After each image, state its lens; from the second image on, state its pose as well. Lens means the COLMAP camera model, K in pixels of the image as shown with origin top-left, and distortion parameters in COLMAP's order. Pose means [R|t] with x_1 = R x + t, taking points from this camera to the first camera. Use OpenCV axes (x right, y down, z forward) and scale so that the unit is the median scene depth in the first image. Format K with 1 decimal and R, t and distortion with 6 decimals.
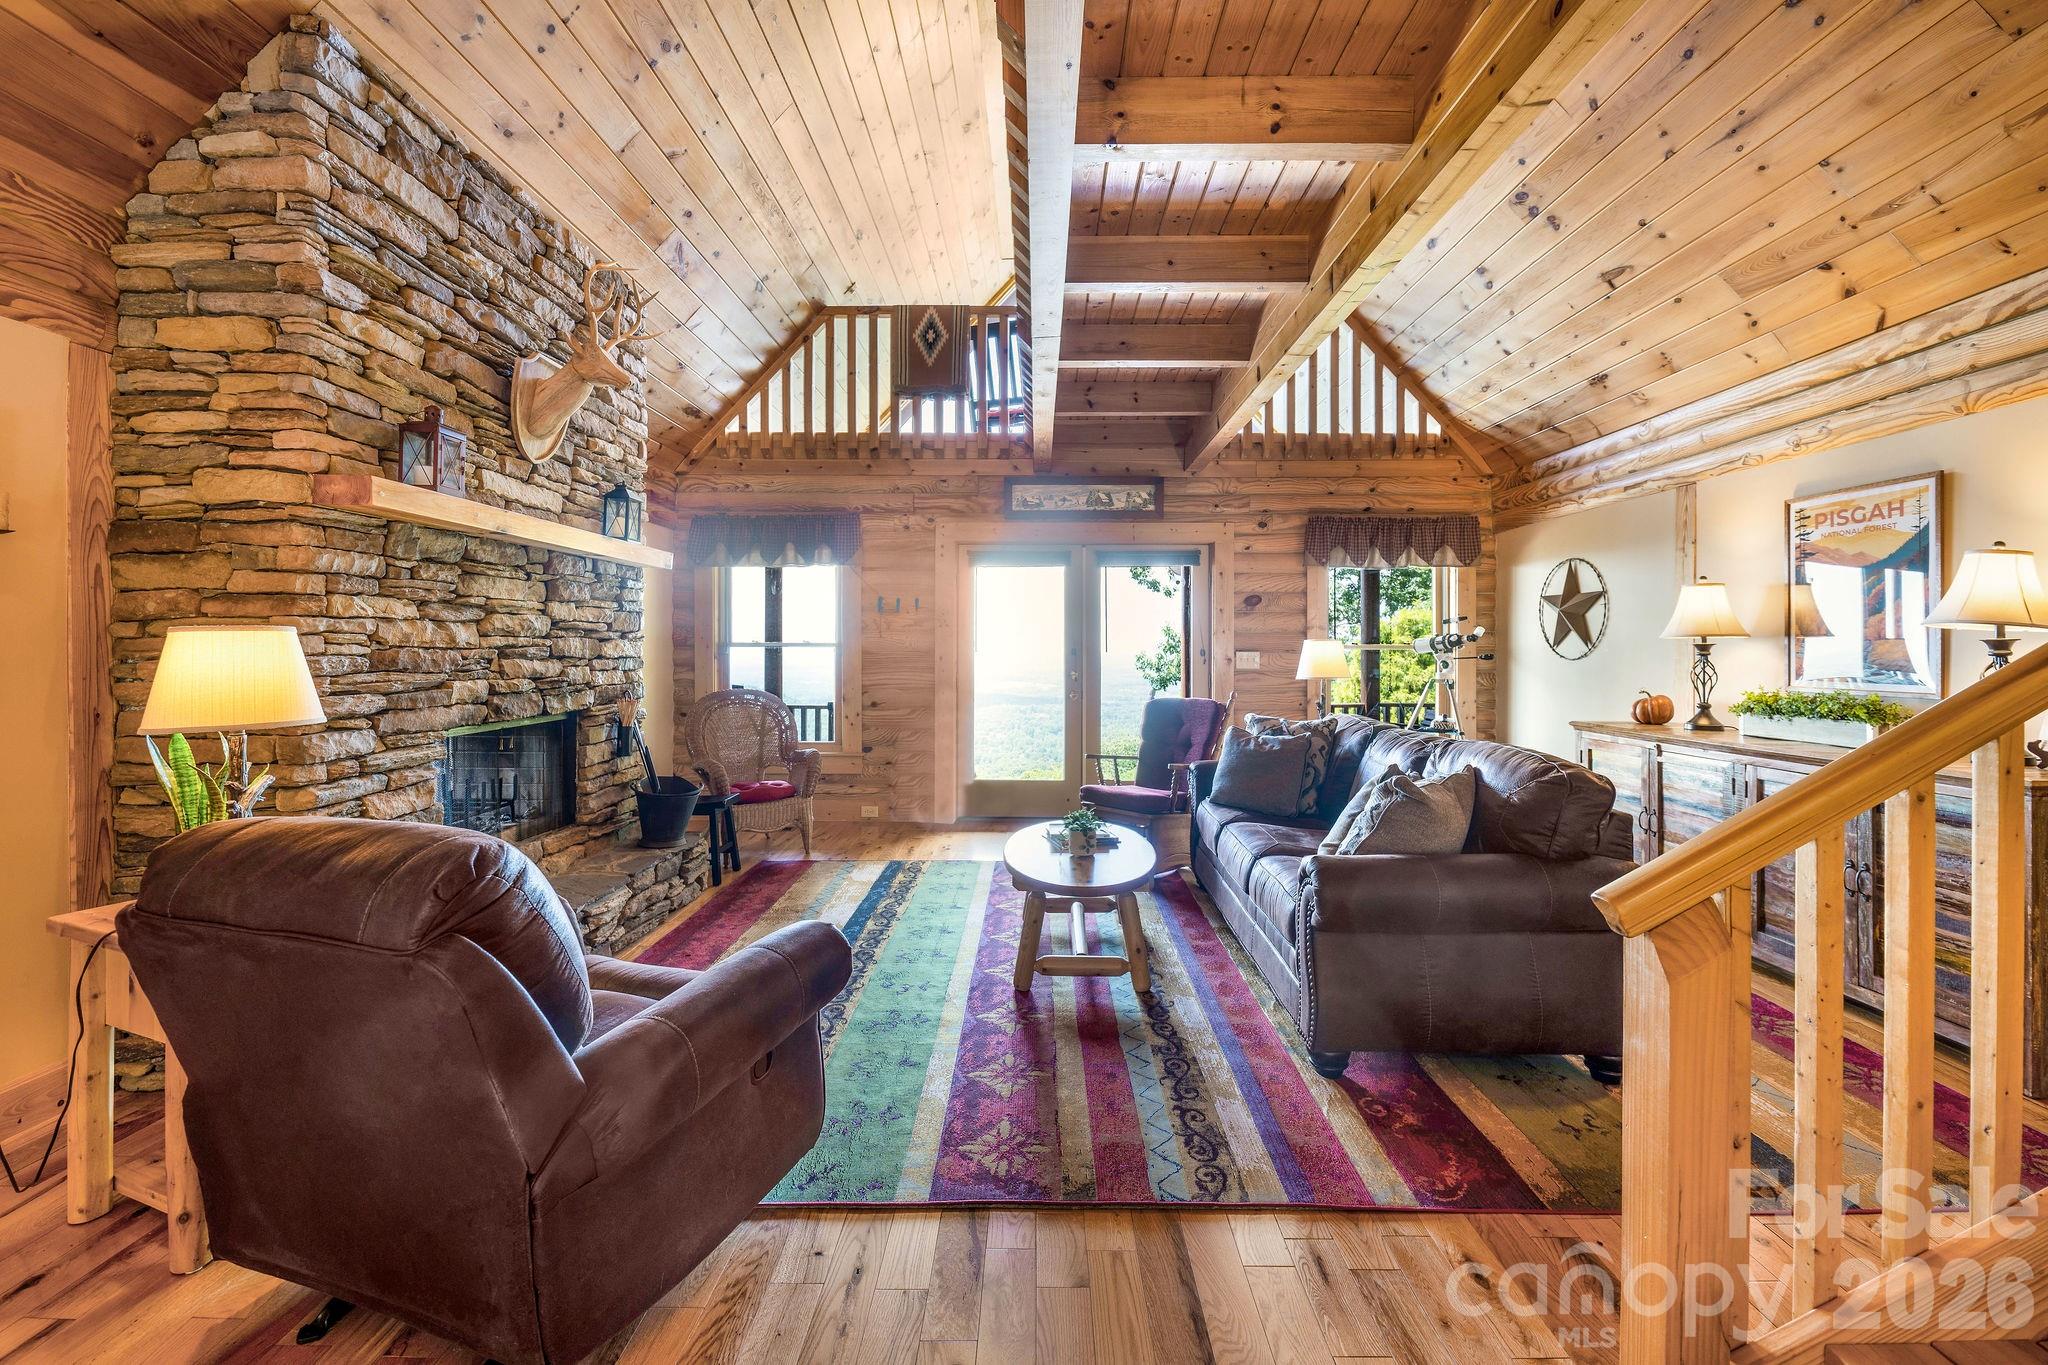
lens RADIAL K [[834.9, 0, 1031.0], [0, 834.9, 648.3], [0, 0, 1]] dist [0.013346, -0.007489]
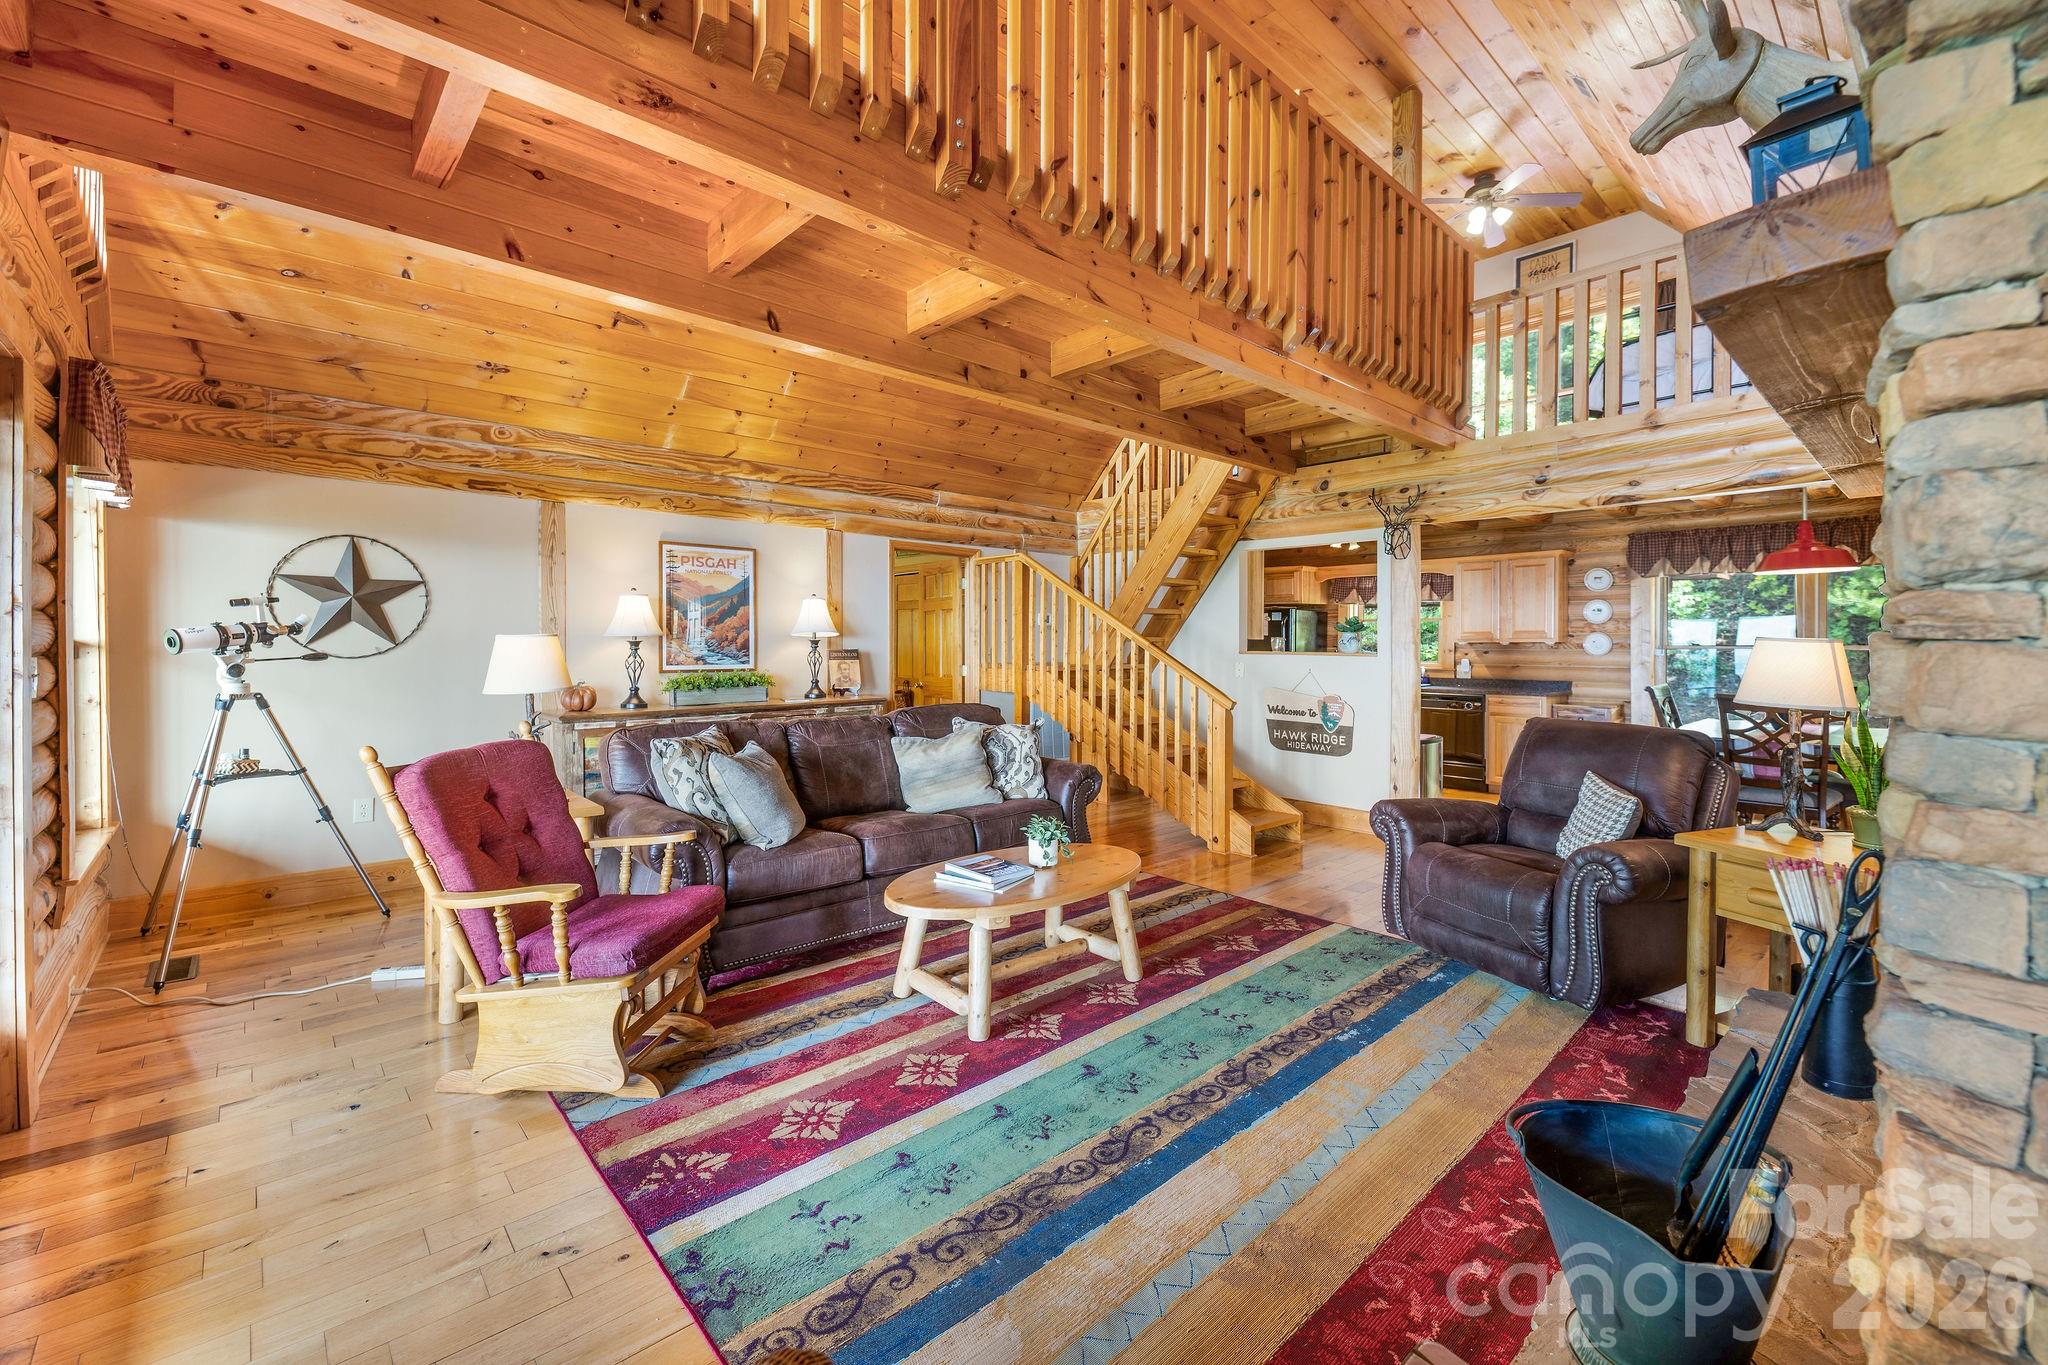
lens RADIAL K [[834.9, 0, 1025.0], [0, 834.9, 634.8], [0, 0, 1]] dist [0.013346, -0.007489]
pose [[-0.674181, 0.003859, 0.738556, -0.589178], [-0.003780, 0.999955, -0.008676, -0.005538], [-0.738557, -0.008641, -0.674136, 1.533298]]
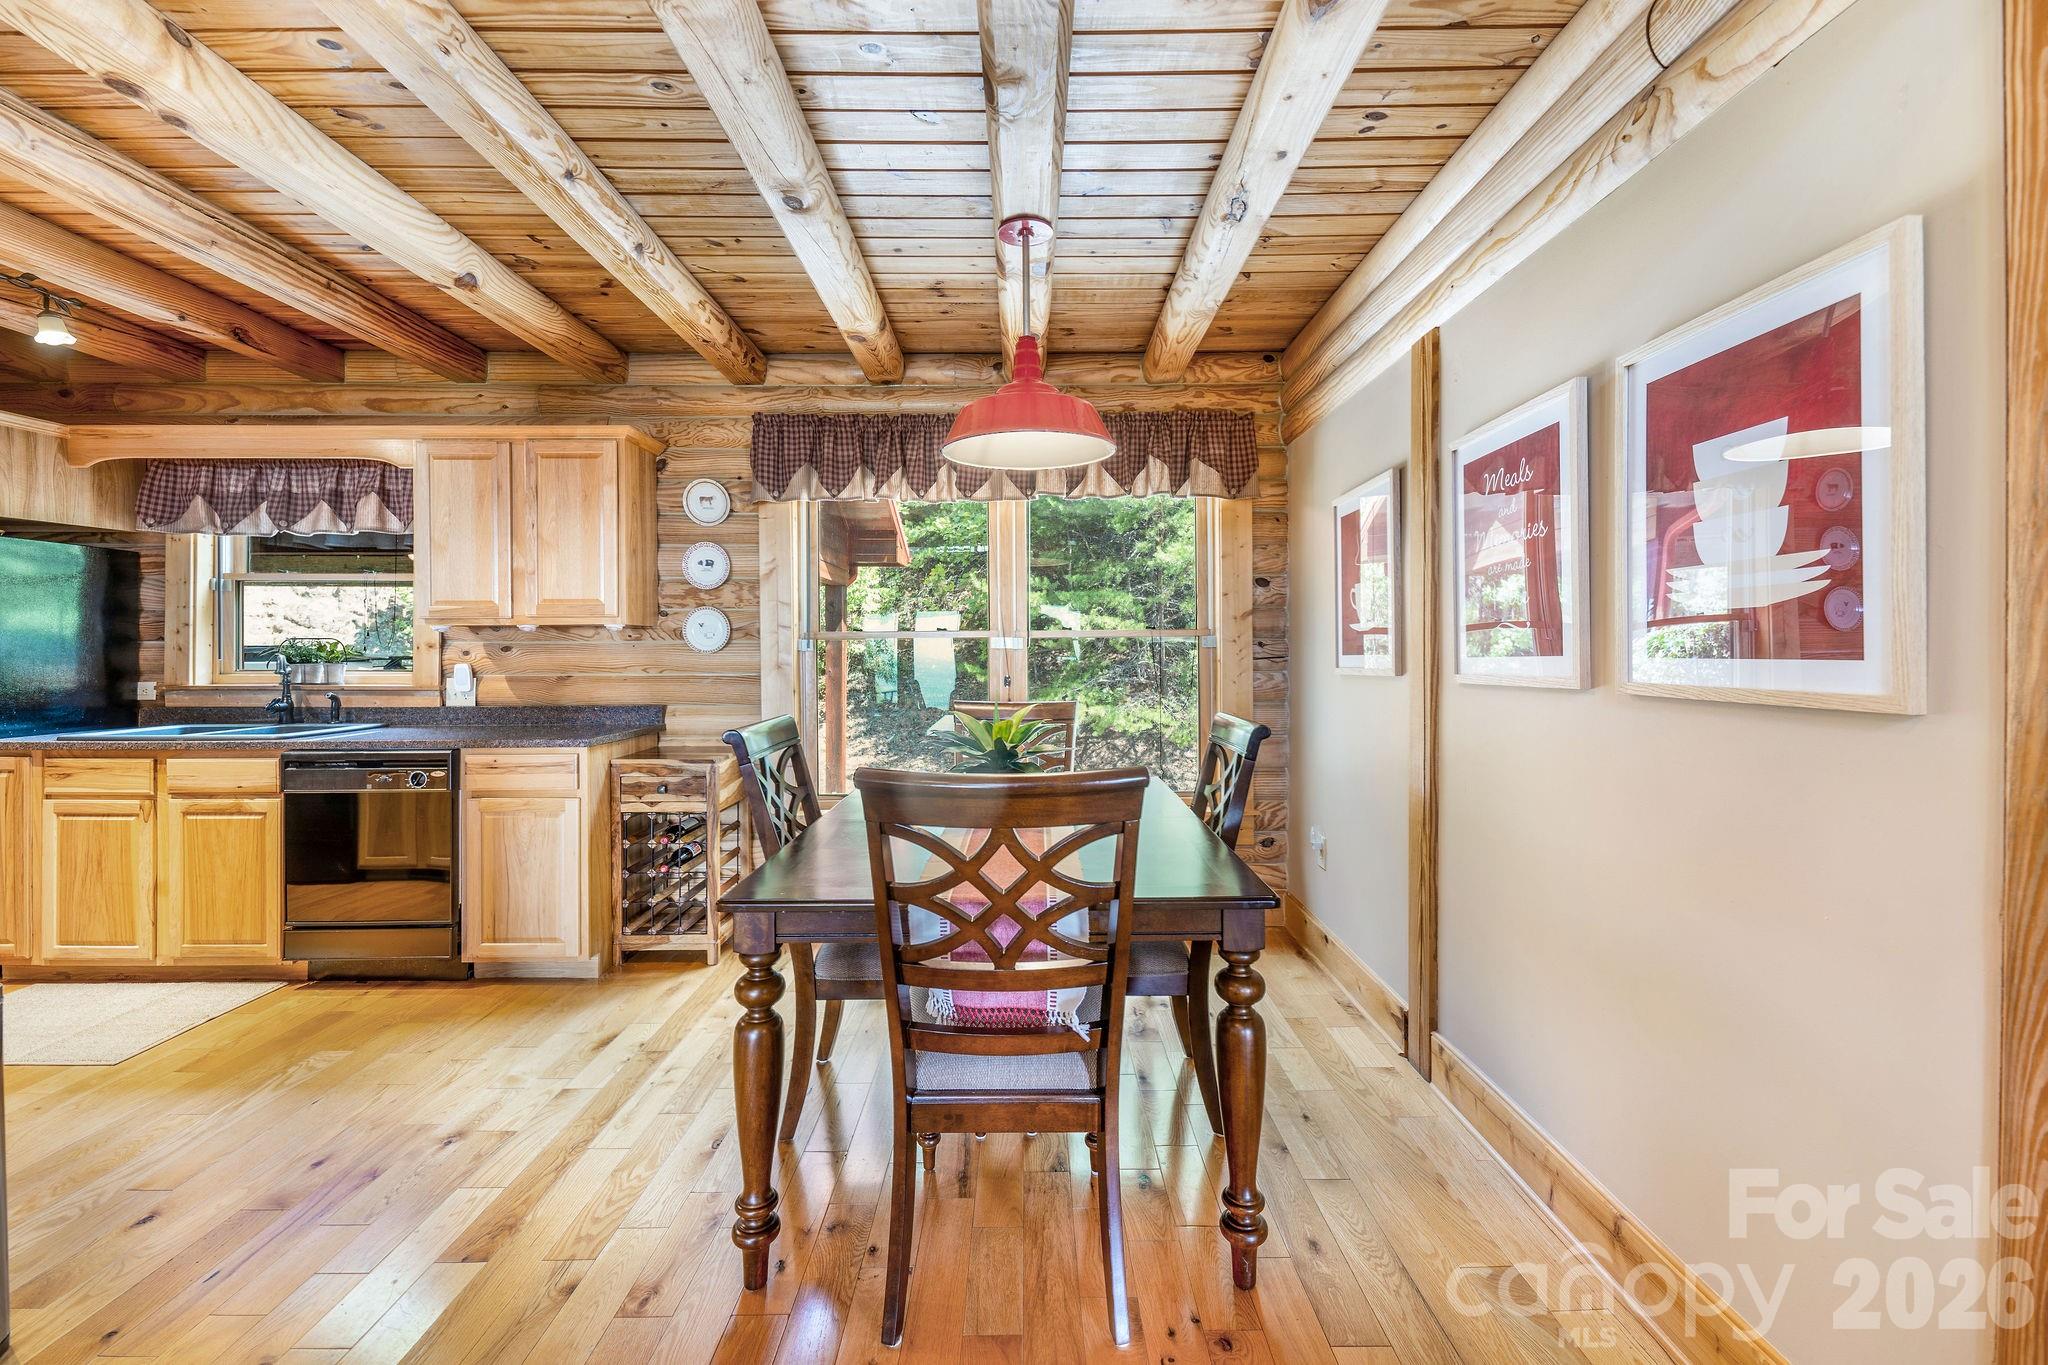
lens RADIAL K [[834.9, 0, 1022.6], [0, 834.9, 669.7], [0, 0, 1]] dist [0.013346, -0.007489]
pose [[-0.999999, -0.000295, 0.001041, -0.418737], [-0.000268, 0.999658, 0.026163, 0.015194], [-0.001049, 0.026163, -0.999657, 0.205349]]
